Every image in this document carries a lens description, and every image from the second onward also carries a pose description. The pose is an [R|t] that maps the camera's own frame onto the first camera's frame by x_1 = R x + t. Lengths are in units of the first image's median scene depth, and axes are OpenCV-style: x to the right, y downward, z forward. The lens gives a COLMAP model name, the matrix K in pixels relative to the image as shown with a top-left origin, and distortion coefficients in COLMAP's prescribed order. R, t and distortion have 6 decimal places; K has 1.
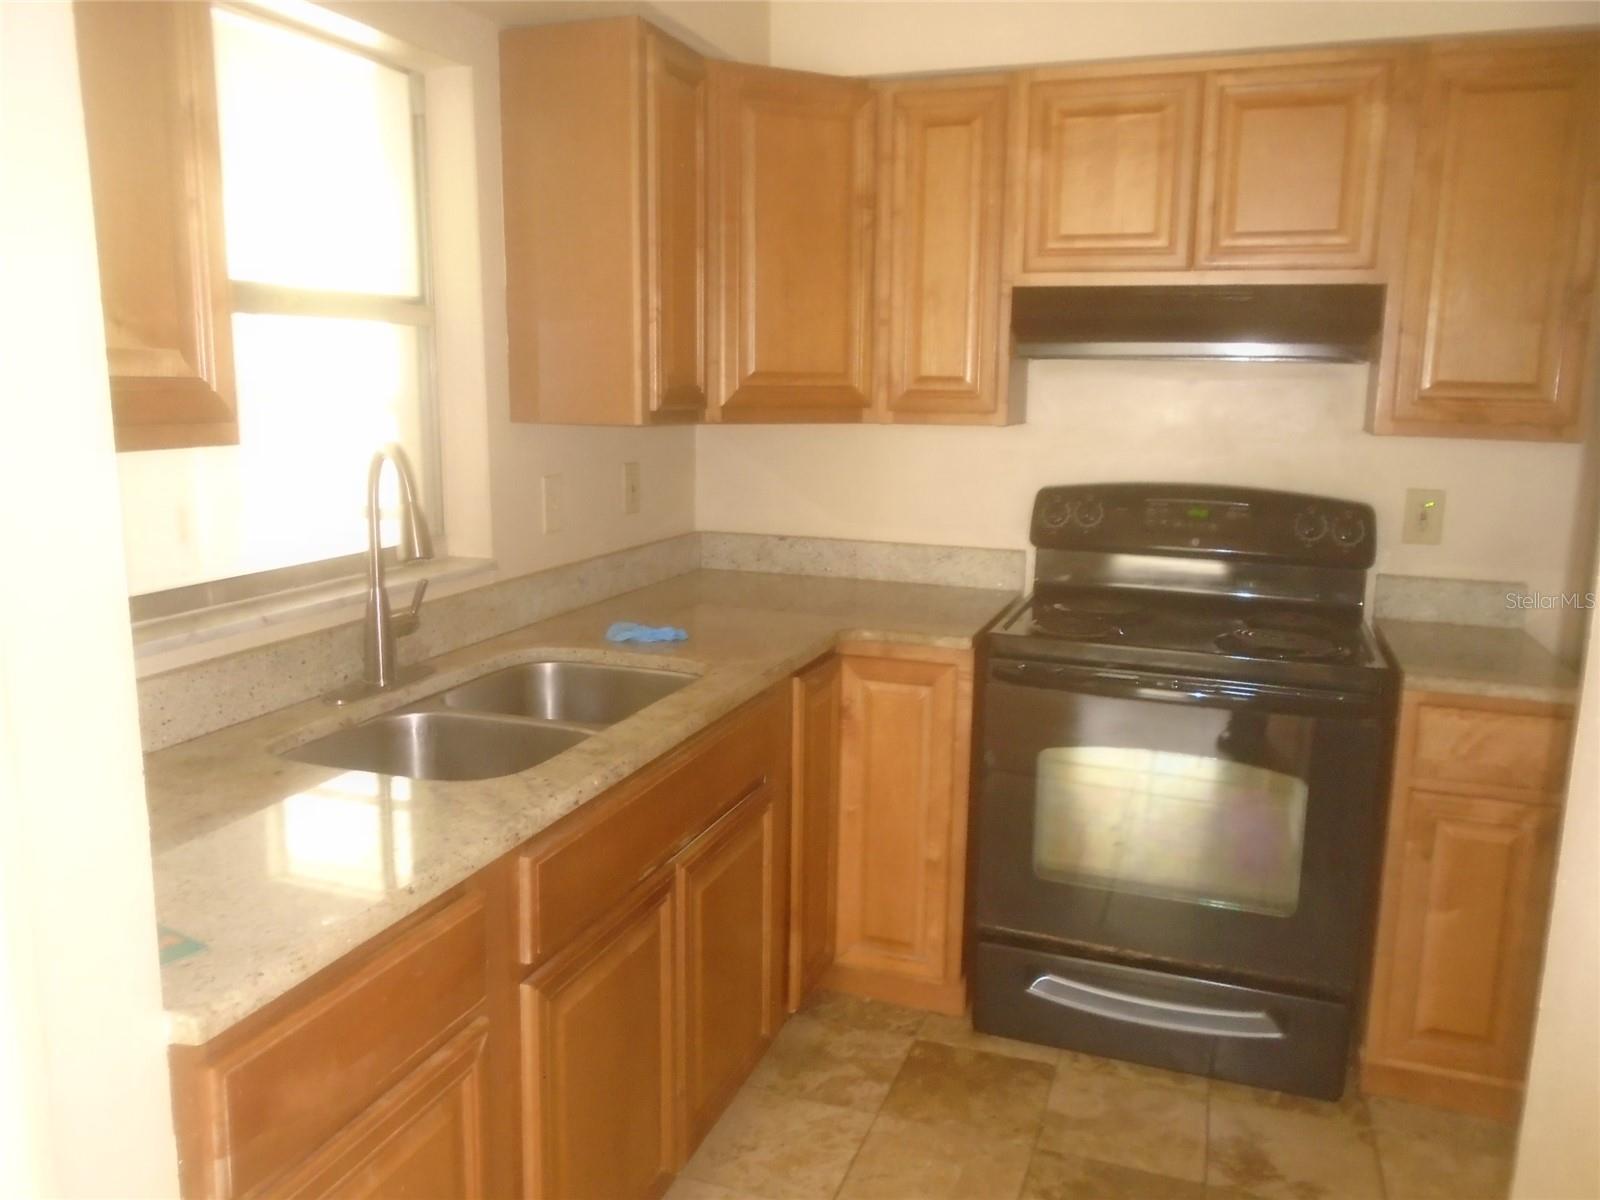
lens RADIAL K [[1230.7, 0, 790.4], [0, 1230.7, 596.2], [0, 0, 1]] dist [-0.014341, -0.000771]
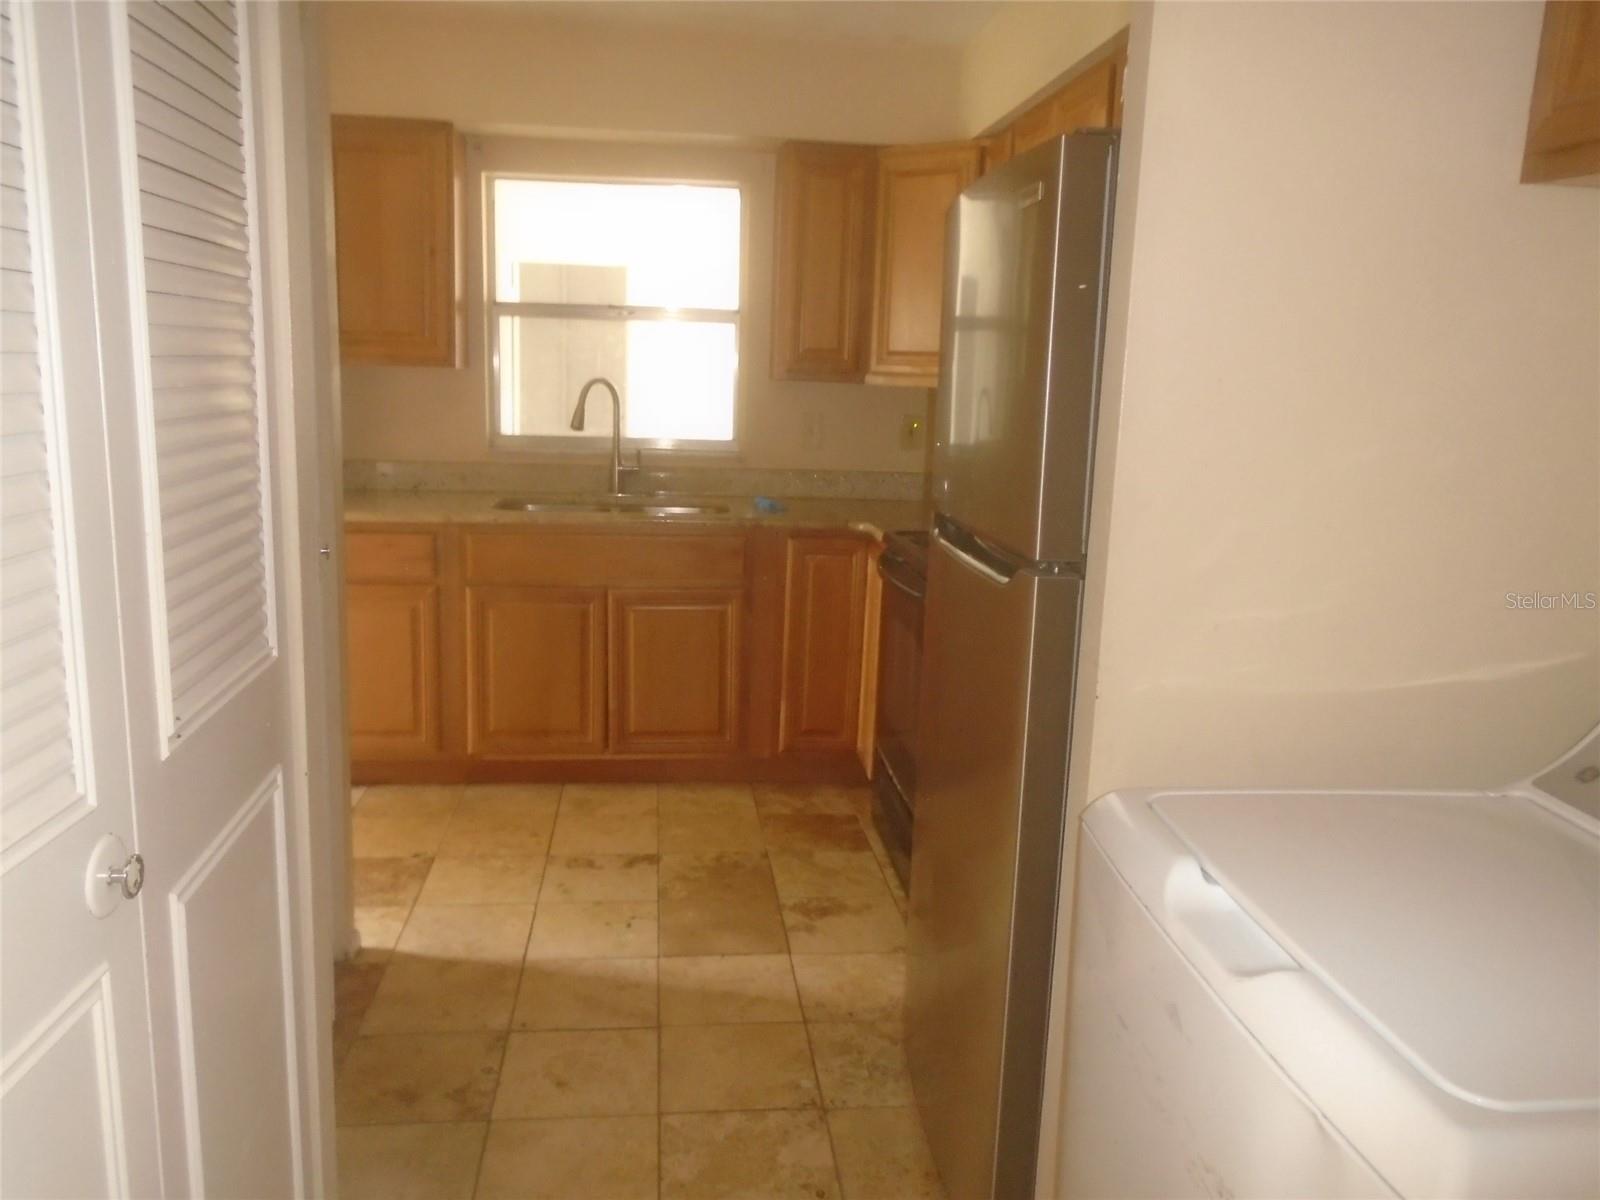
lens RADIAL K [[1230.7, 0, 790.4], [0, 1230.7, 596.2], [0, 0, 1]] dist [-0.014341, -0.000771]
pose [[0.450652, 0.177976, -0.874778, 1.426404], [-0.183279, 0.977496, 0.104456, -0.030100], [0.873682, 0.113255, 0.473130, 0.242960]]
